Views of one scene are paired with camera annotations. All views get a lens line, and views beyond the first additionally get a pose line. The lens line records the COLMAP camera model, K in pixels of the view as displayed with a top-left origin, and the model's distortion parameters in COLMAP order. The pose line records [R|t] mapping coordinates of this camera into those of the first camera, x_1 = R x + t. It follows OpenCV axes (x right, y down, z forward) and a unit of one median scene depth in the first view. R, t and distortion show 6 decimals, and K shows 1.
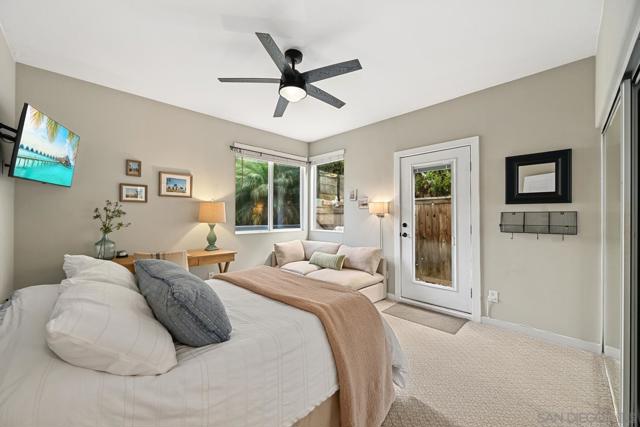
lens RADIAL K [[250.2, 0, 323.2], [0, 250.2, 216.0], [0, 0, 1]] dist [-0.001364, -0.000437]
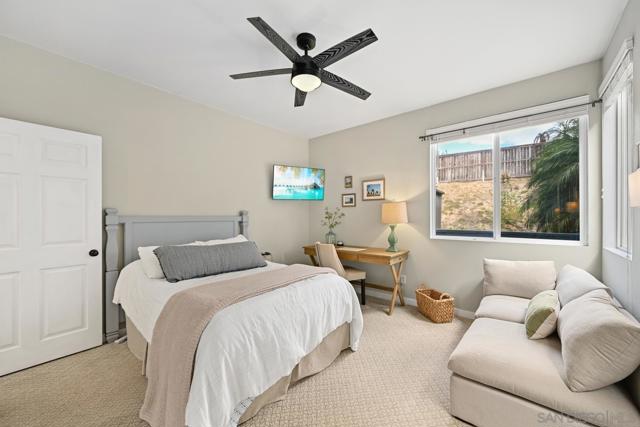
lens RADIAL K [[250.2, 0, 323.2], [0, 250.2, 216.0], [0, 0, 1]] dist [-0.001364, -0.000437]
pose [[0.087593, -0.002126, -0.996154, 0.611187], [0.002663, 0.999995, -0.001900, -0.003457], [0.996153, -0.002486, 0.087598, 0.762660]]
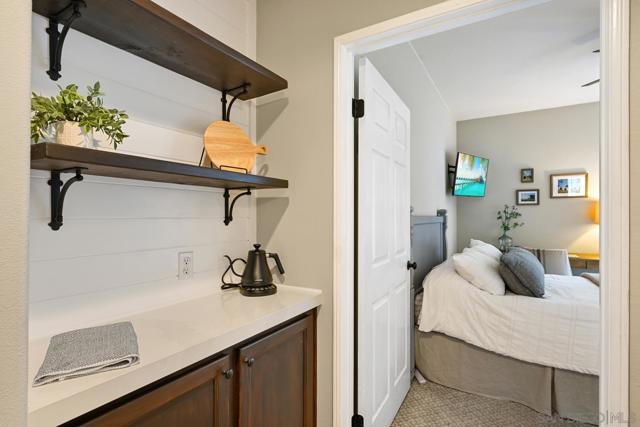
lens RADIAL K [[319.9, 0, 320.0], [0, 319.9, 213.5], [0, 0, 1]] dist [0.000851, -0.000202]
pose [[0.242712, -0.012719, -0.970015, 0.454040], [0.001976, 0.999918, -0.012616, -0.000080], [0.970096, 0.001145, 0.242717, -0.295492]]
